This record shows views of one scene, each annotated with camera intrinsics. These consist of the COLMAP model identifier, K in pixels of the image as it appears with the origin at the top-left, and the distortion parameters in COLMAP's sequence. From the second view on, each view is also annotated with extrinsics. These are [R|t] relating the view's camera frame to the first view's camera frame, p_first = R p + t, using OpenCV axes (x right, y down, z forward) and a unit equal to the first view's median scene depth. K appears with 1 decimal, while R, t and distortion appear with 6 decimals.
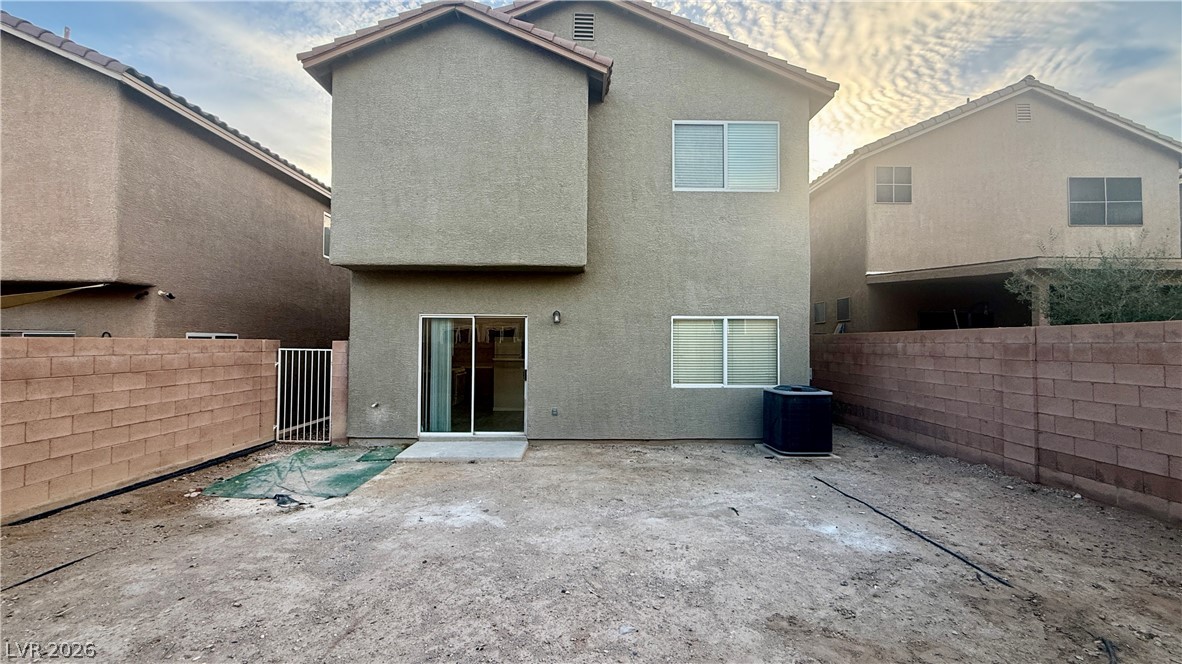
lens RADIAL K [[469.8, 0, 588.9], [0, 469.8, 330.8], [0, 0, 1]] dist [0.000598, -0.000244]
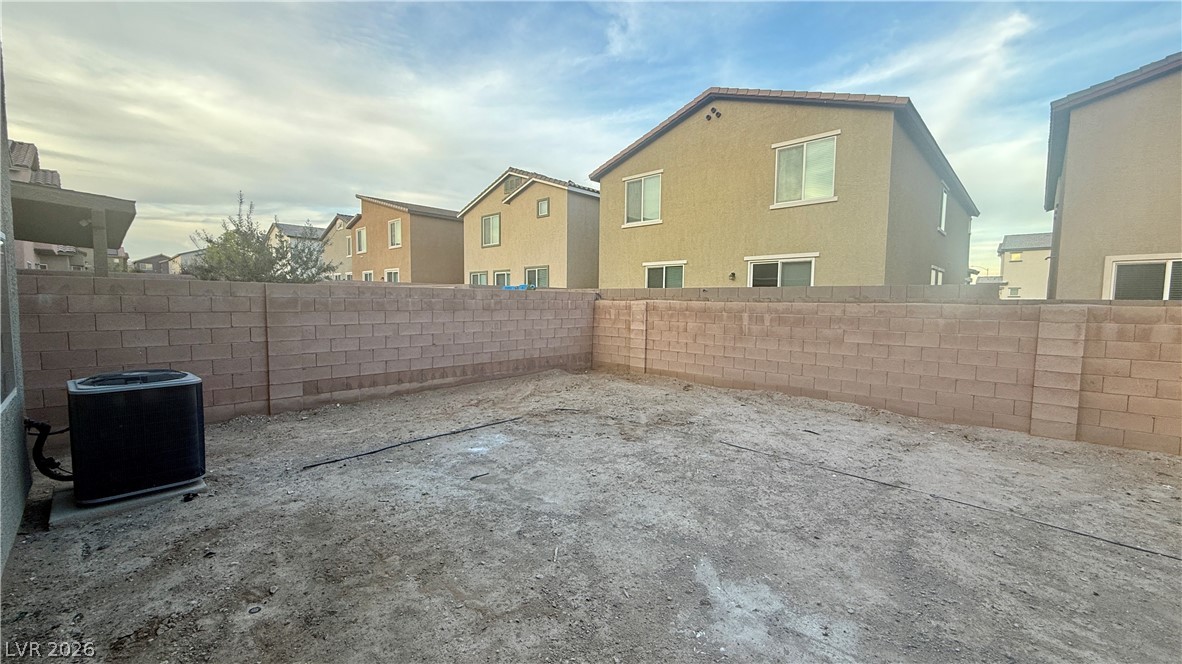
lens RADIAL K [[469.8, 0, 589.7], [0, 469.8, 333.9], [0, 0, 1]] dist [0.000598, -0.000244]
pose [[-0.715064, -0.062210, 0.696286, -0.576070], [-0.032410, 0.997912, 0.055875, 0.035724], [-0.698308, 0.017387, -0.715587, 1.746113]]
